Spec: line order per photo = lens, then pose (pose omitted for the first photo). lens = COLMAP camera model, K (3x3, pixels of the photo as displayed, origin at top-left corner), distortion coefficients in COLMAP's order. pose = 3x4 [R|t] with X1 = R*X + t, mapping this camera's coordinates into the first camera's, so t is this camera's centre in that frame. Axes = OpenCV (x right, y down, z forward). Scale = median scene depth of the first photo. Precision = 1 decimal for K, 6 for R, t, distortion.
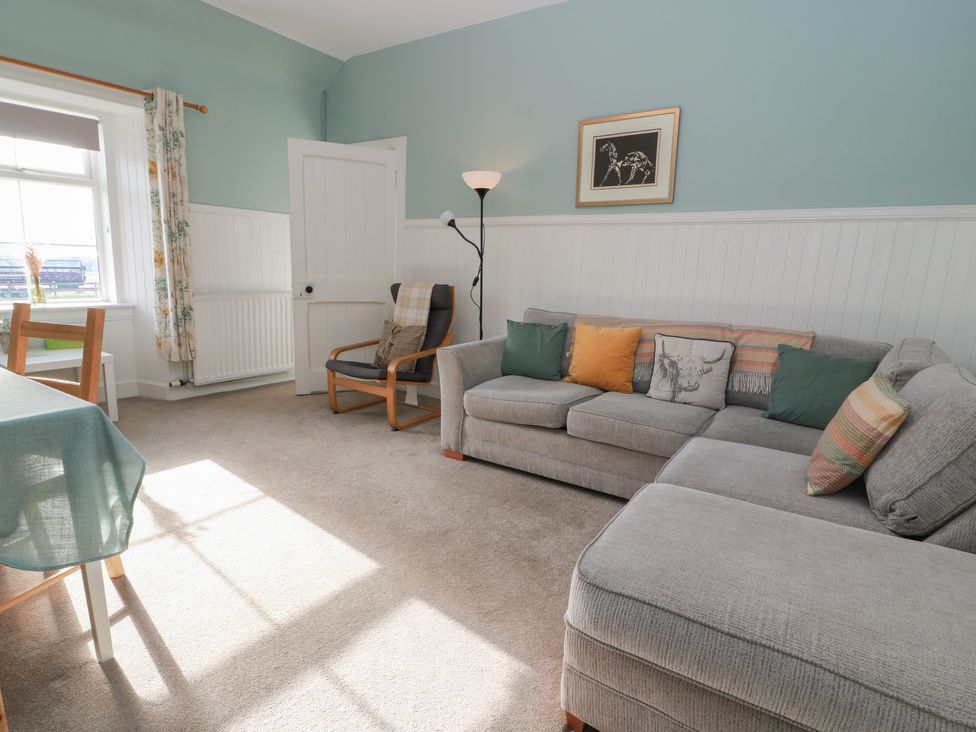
lens RADIAL K [[518.3, 0, 491.7], [0, 518.3, 363.4], [0, 0, 1]] dist [-0.003628, -0.002390]
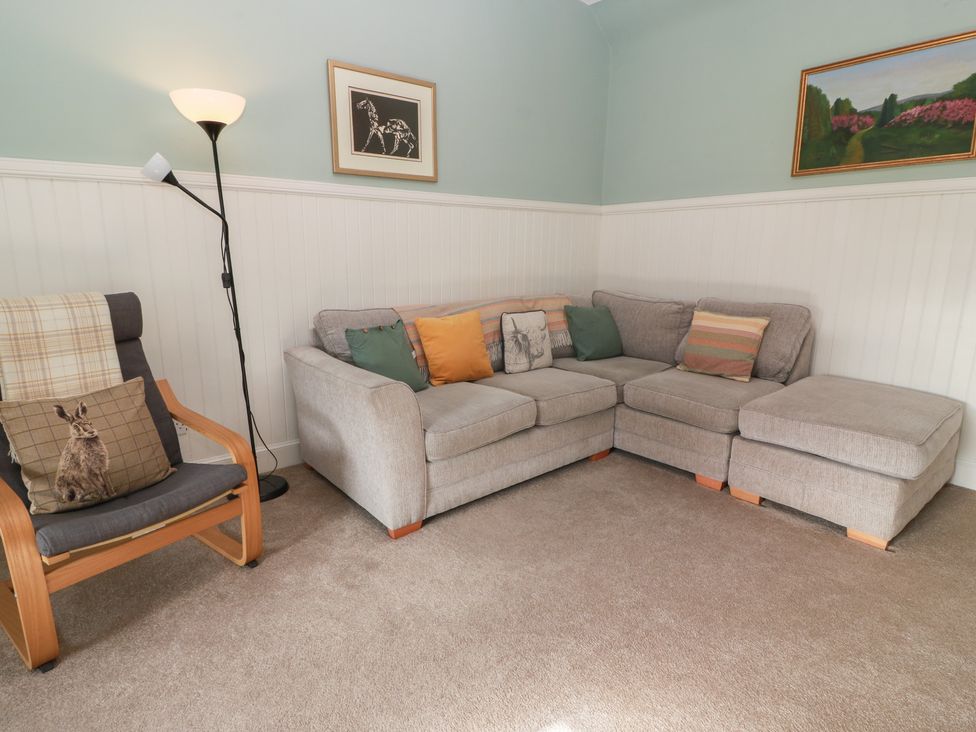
lens RADIAL K [[518.3, 0, 491.7], [0, 518.3, 363.4], [0, 0, 1]] dist [-0.003628, -0.002390]
pose [[0.298982, -0.235744, 0.924681, -0.592488], [0.186300, 0.964778, 0.185730, -0.137778], [-0.935896, 0.116738, 0.332370, 0.598006]]
